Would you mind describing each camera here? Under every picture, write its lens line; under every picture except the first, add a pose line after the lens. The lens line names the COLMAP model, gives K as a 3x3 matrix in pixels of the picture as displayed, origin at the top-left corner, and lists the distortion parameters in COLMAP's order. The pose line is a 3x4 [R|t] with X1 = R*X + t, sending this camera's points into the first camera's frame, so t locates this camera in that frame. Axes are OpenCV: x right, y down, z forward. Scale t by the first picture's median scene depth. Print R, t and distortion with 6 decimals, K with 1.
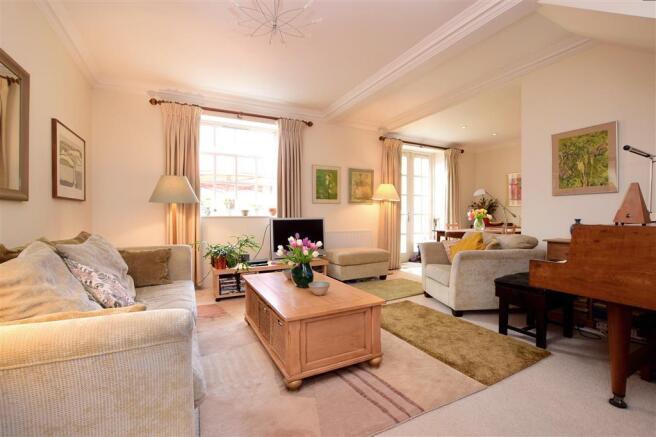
lens RADIAL K [[290.4, 0, 328.0], [0, 290.4, 218.5], [0, 0, 1]] dist [-0.047865, 0.000030]
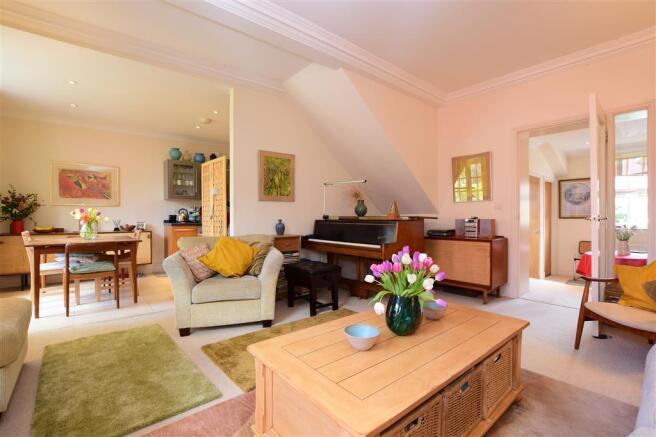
lens RADIAL K [[290.4, 0, 328.0], [0, 290.4, 218.5], [0, 0, 1]] dist [-0.047865, 0.000030]
pose [[-0.209843, -0.009353, 0.977690, -0.250878], [0.008955, 0.999894, 0.011487, -0.007938], [-0.977694, 0.011165, -0.209737, 0.509393]]
